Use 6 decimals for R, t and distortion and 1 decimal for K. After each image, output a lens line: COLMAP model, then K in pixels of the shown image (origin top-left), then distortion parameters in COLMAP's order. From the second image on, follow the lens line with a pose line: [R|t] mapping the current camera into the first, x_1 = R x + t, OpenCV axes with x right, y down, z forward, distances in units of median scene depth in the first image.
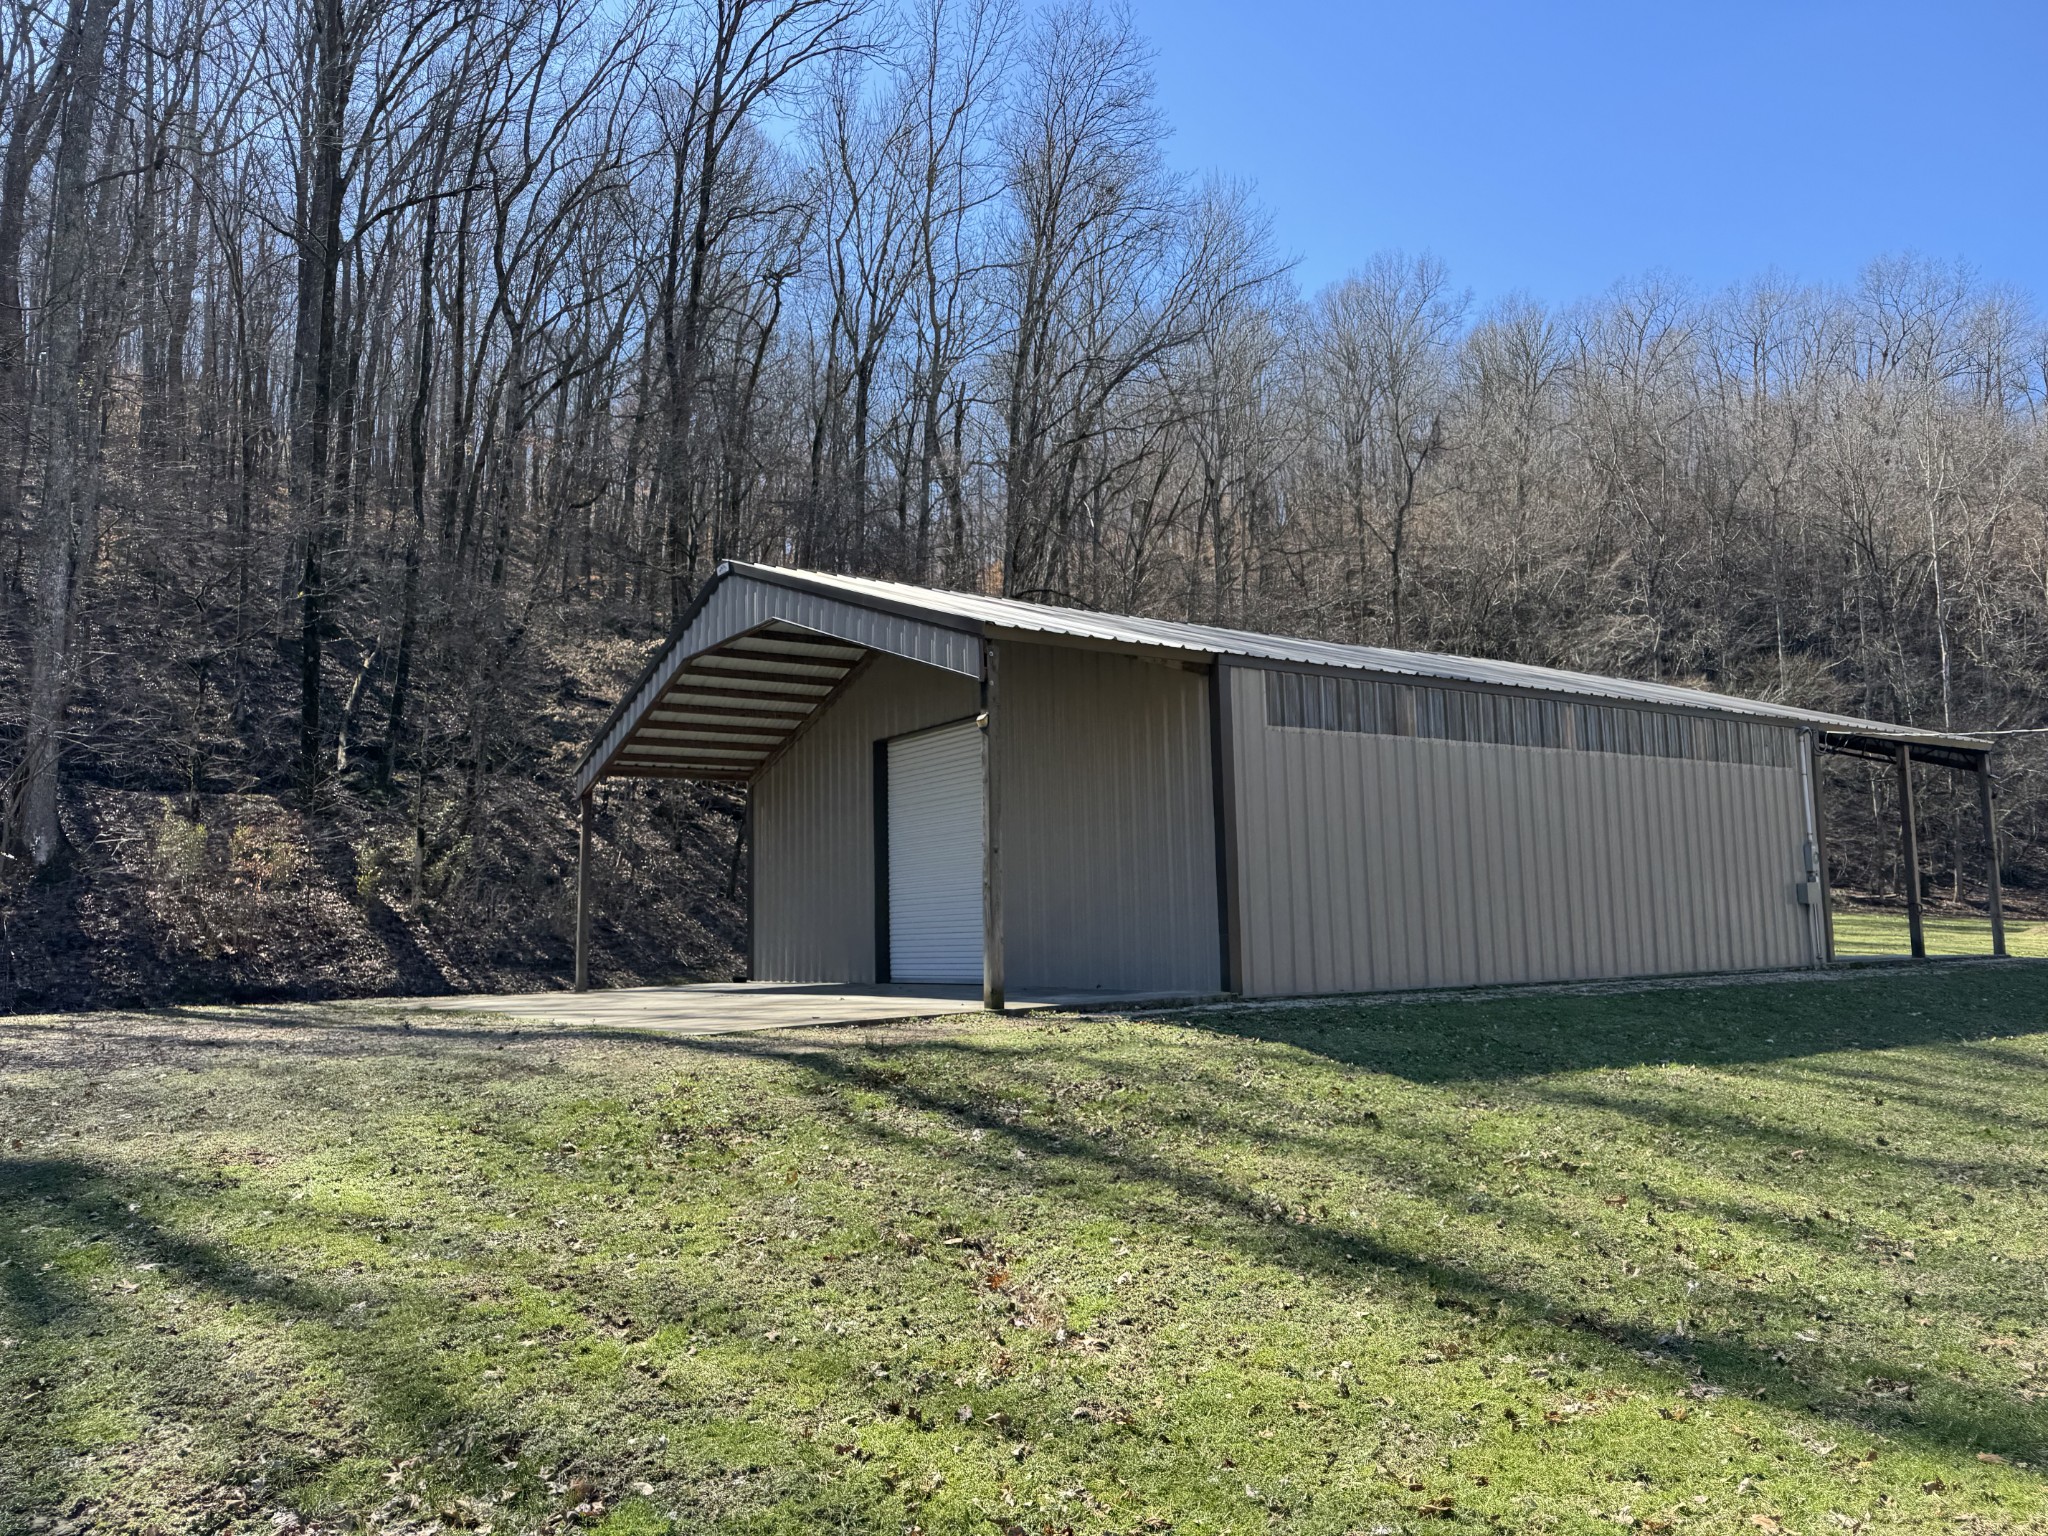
lens RADIAL K [[1402.5, 0, 1021.3], [0, 1402.5, 765.4], [0, 0, 1]] dist [0.046198, -0.036193]
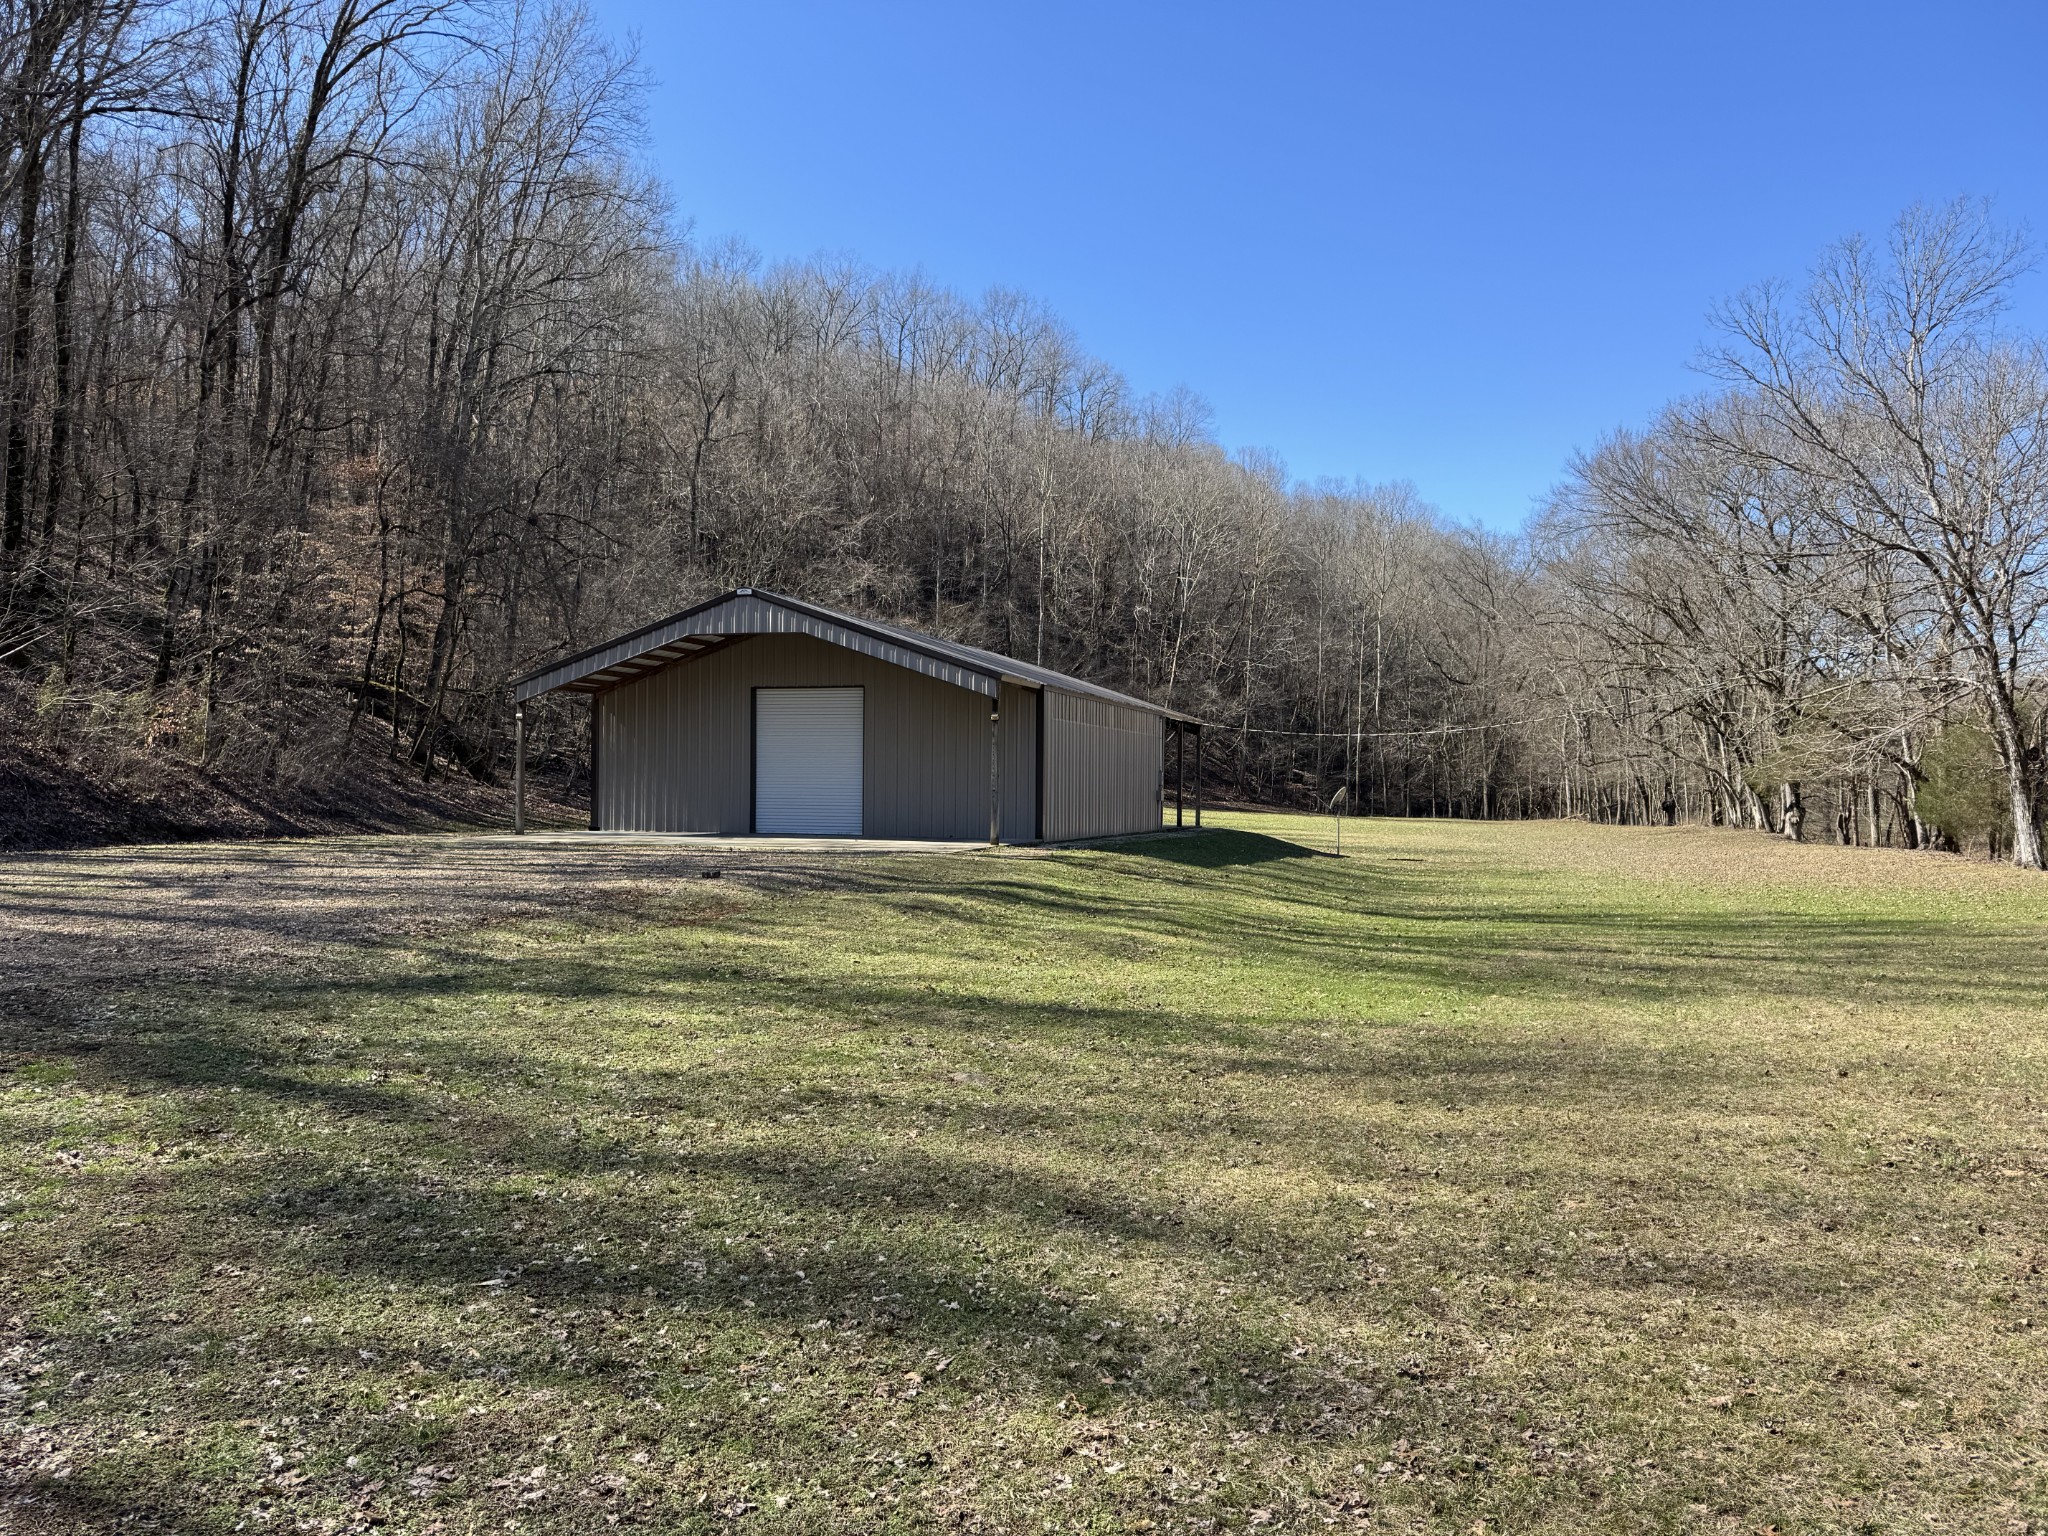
lens RADIAL K [[1402.5, 0, 1028.9], [0, 1402.5, 769.2], [0, 0, 1]] dist [0.046198, -0.036193]
pose [[0.792324, 0.038643, 0.608875, -0.751833], [-0.100552, 0.992616, 0.067850, -0.060403], [-0.601757, -0.114983, 0.790359, -0.447349]]
